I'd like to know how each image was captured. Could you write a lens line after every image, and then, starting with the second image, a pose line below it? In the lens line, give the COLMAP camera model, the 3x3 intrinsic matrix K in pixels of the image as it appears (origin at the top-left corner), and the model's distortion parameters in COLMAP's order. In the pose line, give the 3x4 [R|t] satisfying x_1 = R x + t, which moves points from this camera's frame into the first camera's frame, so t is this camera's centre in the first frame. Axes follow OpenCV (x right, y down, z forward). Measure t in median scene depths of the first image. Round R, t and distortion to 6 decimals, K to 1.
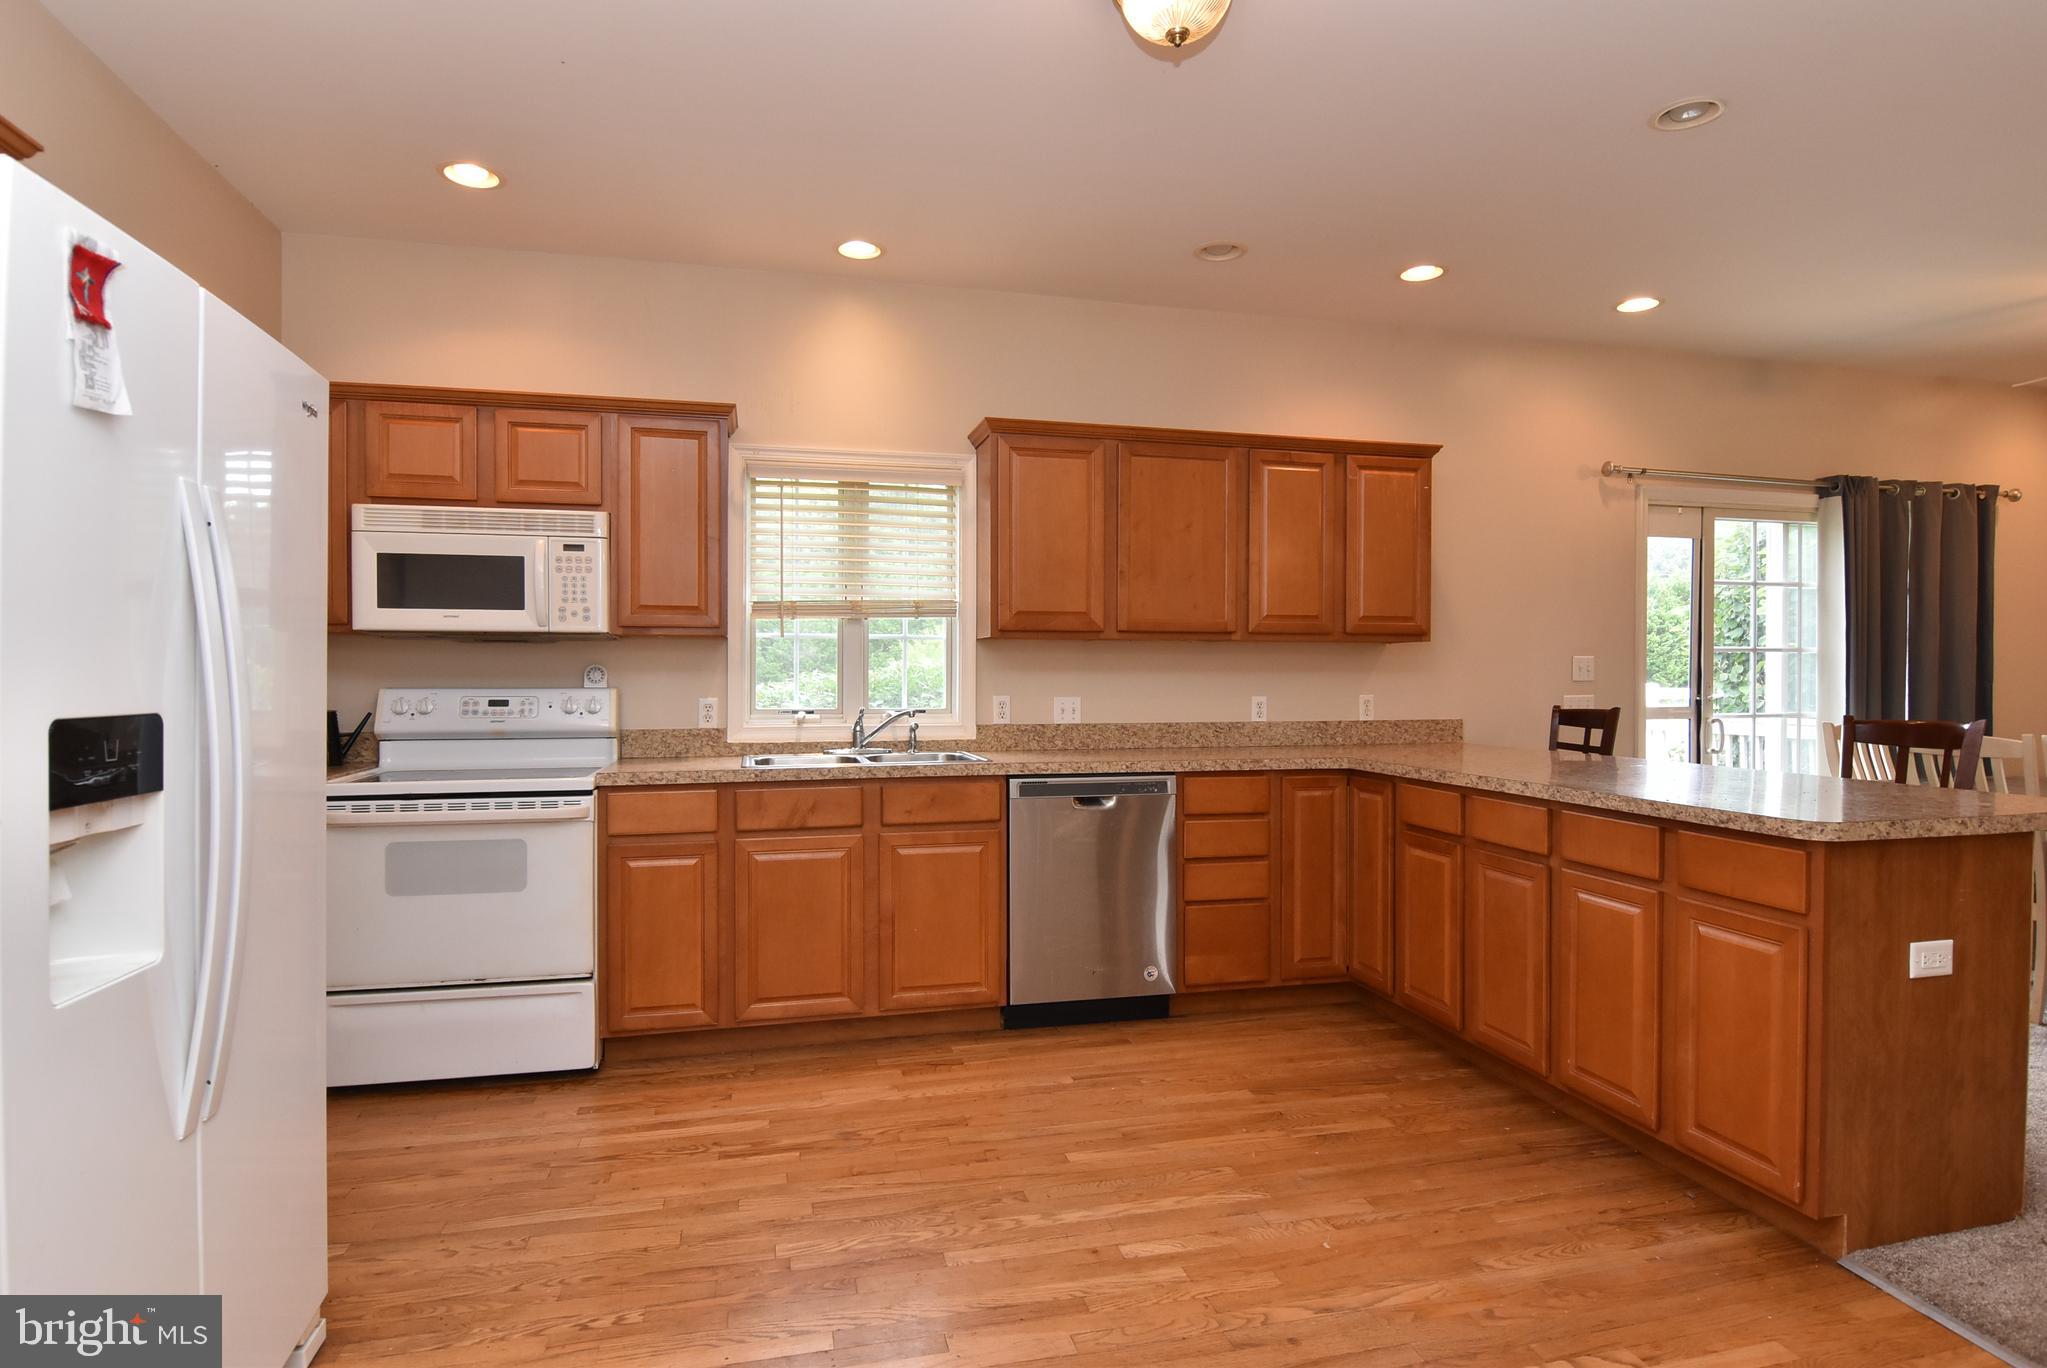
lens RADIAL K [[1089.6, 0, 1033.1], [0, 1089.6, 682.5], [0, 0, 1]] dist [0.010371, -0.022332]
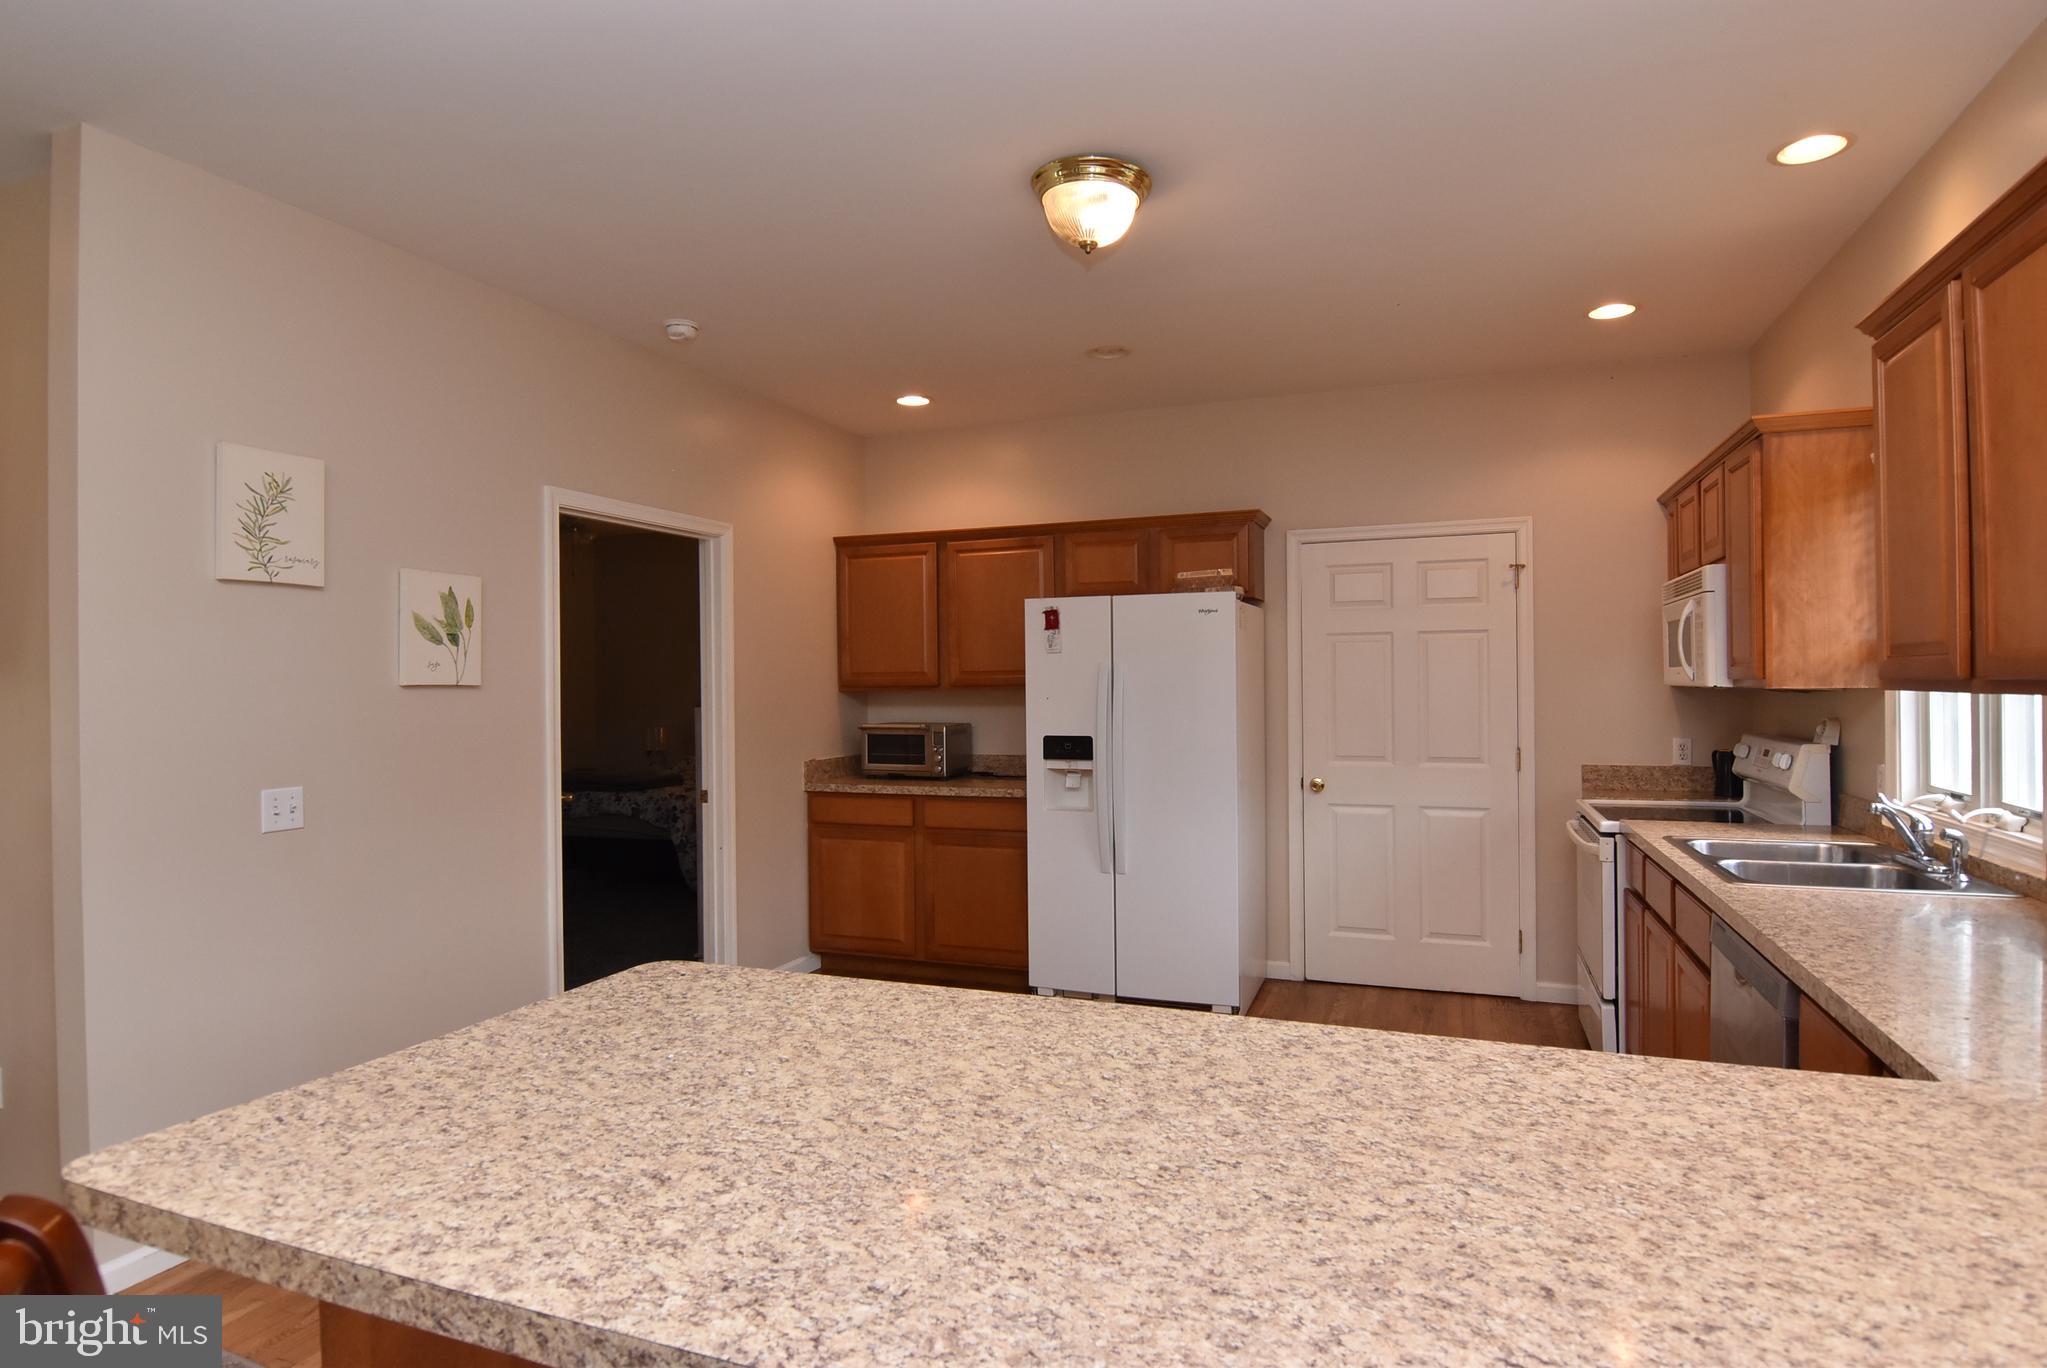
lens RADIAL K [[1089.6, 0, 1033.1], [0, 1089.6, 682.5], [0, 0, 1]] dist [0.010371, -0.022332]
pose [[-0.560286, 0.002086, -0.828297, 0.633787], [0.000463, 0.999997, 0.002205, -0.043595], [0.828299, 0.000852, -0.560285, 0.865323]]
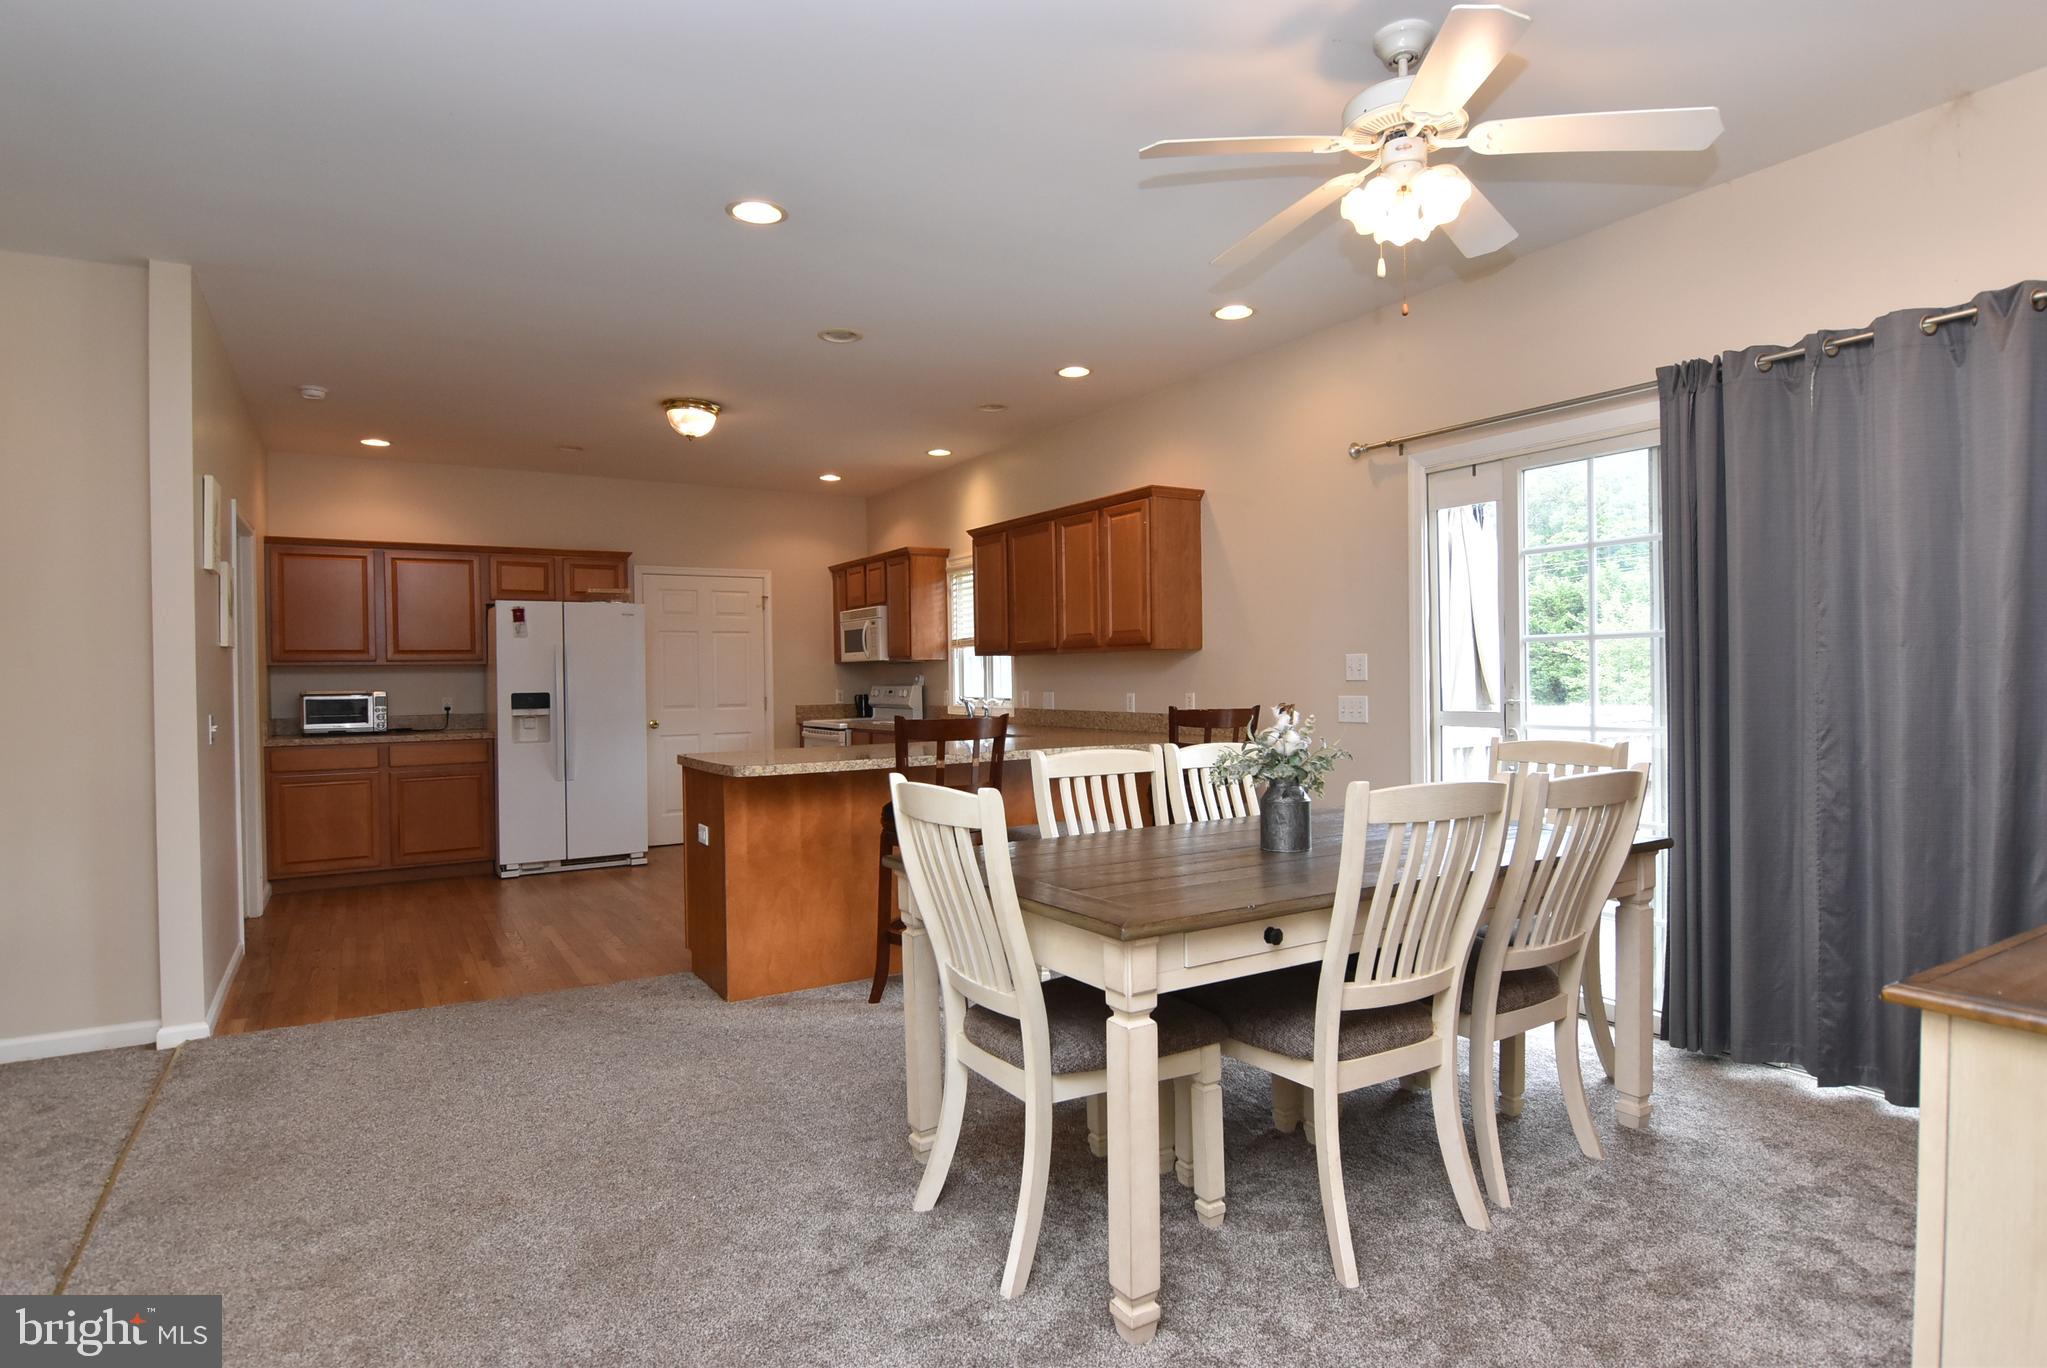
lens RADIAL K [[1089.6, 0, 1033.1], [0, 1089.6, 682.5], [0, 0, 1]] dist [0.010371, -0.022332]
pose [[0.316208, -0.000383, -0.948690, 1.483546], [0.006285, 0.999979, 0.001691, -0.002815], [0.948669, -0.006498, 0.316204, 0.495119]]
